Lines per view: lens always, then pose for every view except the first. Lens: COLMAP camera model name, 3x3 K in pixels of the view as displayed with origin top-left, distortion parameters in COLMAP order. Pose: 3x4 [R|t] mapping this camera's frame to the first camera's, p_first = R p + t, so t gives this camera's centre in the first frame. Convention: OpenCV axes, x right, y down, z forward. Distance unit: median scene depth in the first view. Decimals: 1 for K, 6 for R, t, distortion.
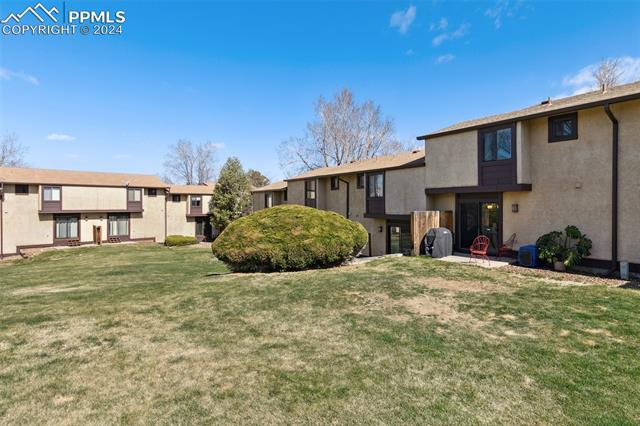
lens RADIAL K [[361.2, 0, 320.0], [0, 361.2, 213.0], [0, 0, 1]] dist [-0.000178, -0.000303]
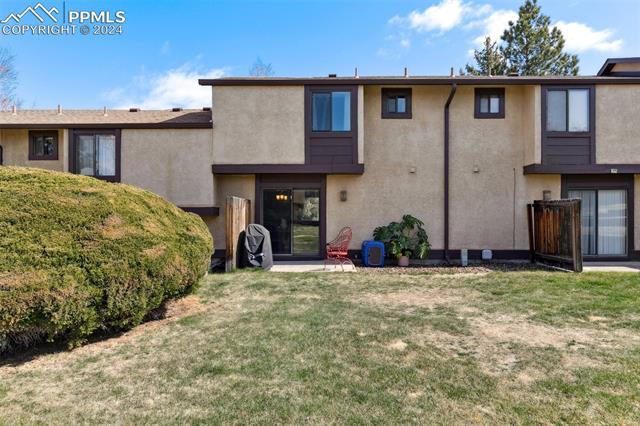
lens RADIAL K [[435.7, 0, 320.0], [0, 435.7, 221.6], [0, 0, 1]] dist [0.004639, 0.000138]
pose [[0.566320, -0.010968, 0.824112, -0.294076], [0.016720, 0.999859, 0.001817, 0.043224], [-0.824016, 0.012750, 0.566424, 0.533441]]
